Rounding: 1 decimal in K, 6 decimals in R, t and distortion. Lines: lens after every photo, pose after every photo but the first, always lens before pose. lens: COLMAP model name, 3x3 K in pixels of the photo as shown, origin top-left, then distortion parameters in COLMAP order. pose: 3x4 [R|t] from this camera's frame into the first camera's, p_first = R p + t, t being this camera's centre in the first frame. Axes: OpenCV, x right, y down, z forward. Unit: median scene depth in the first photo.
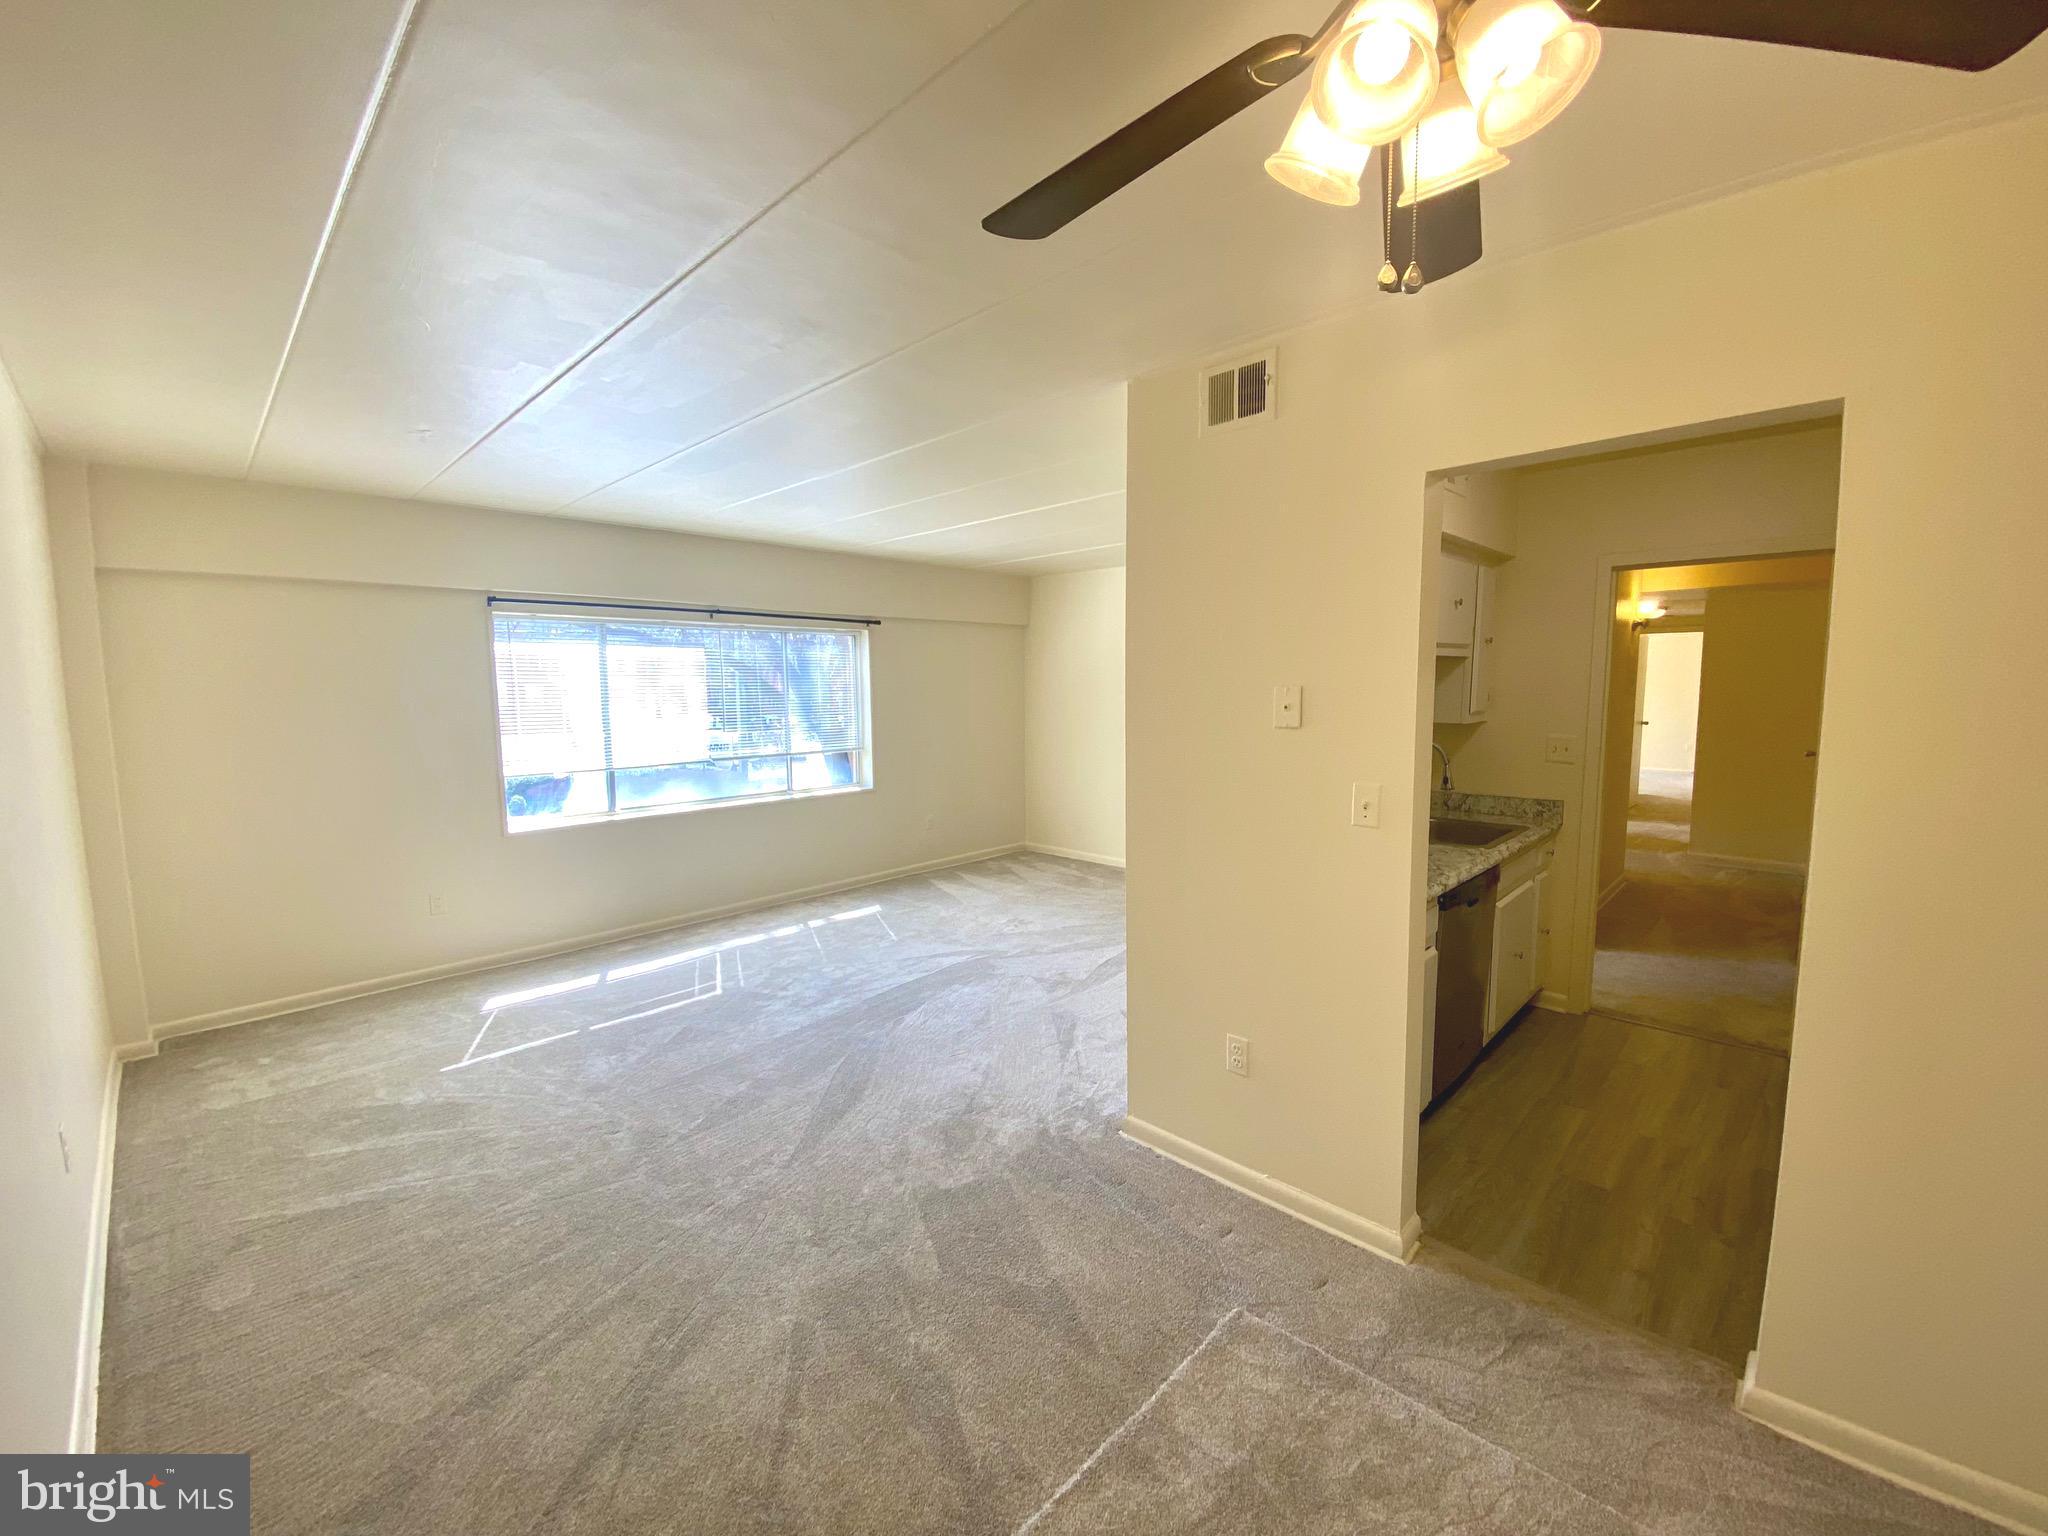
lens RADIAL K [[820.3, 0, 1024.0], [0, 820.3, 768.0], [0, 0, 1]] dist [0.001818, -0.011585]
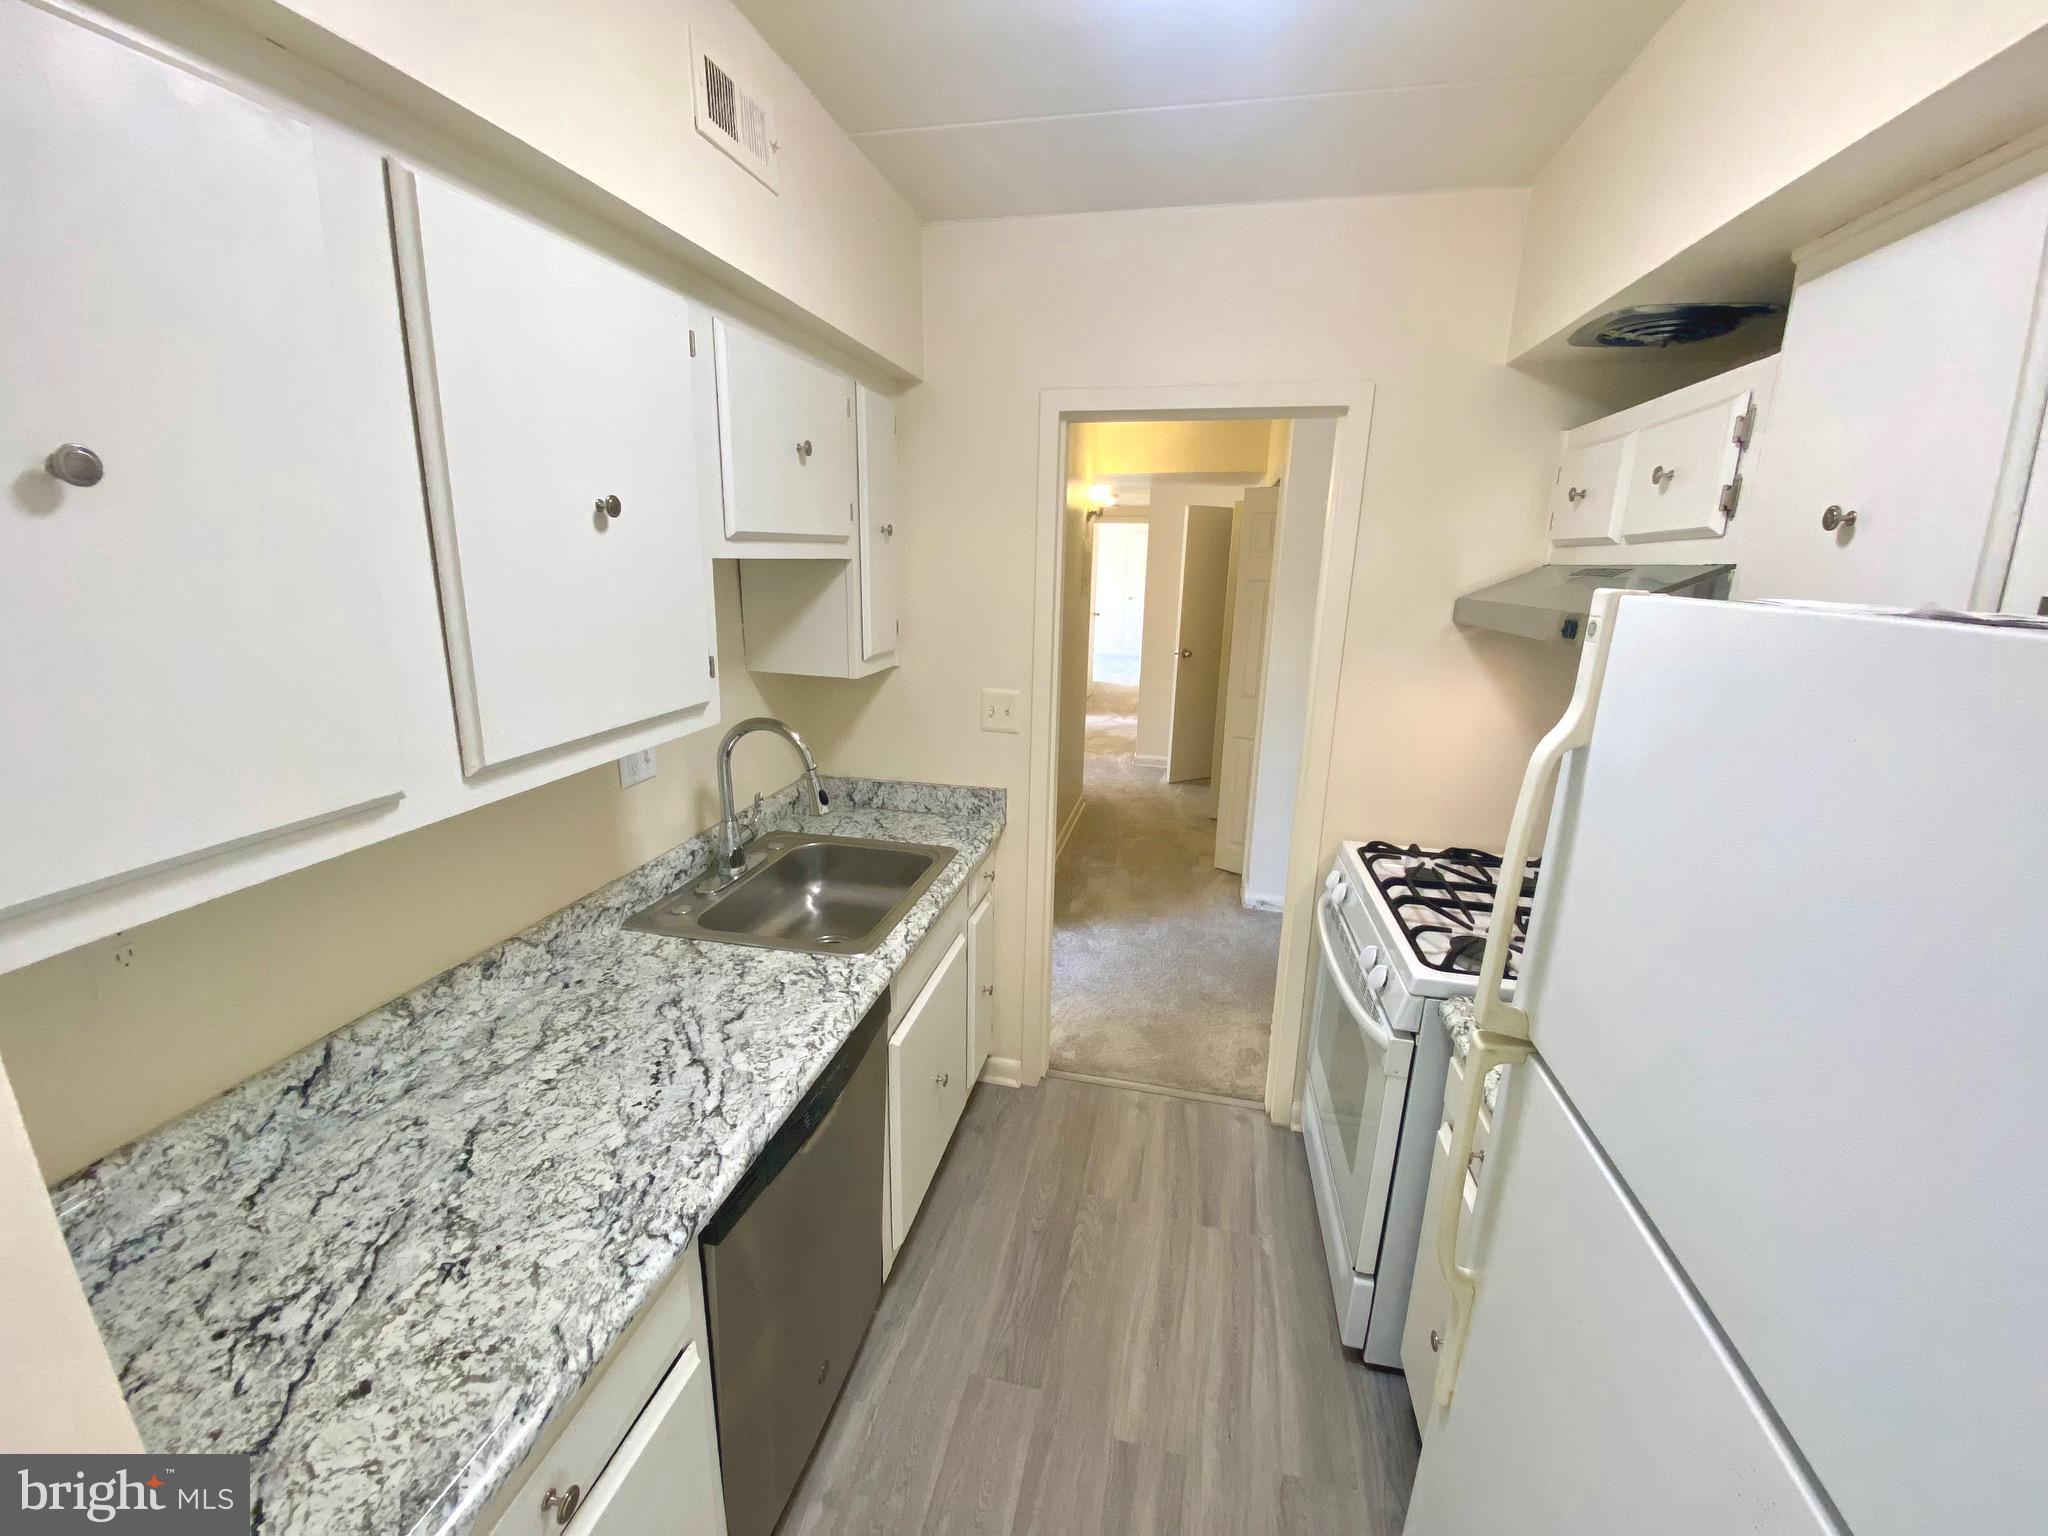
lens RADIAL K [[820.3, 0, 1024.0], [0, 820.3, 768.0], [0, 0, 1]] dist [0.001818, -0.011585]
pose [[0.845908, -0.106574, 0.522572, 0.329698], [0.023767, 0.986390, 0.162694, -0.082200], [-0.532798, -0.125204, 0.836929, 0.446977]]
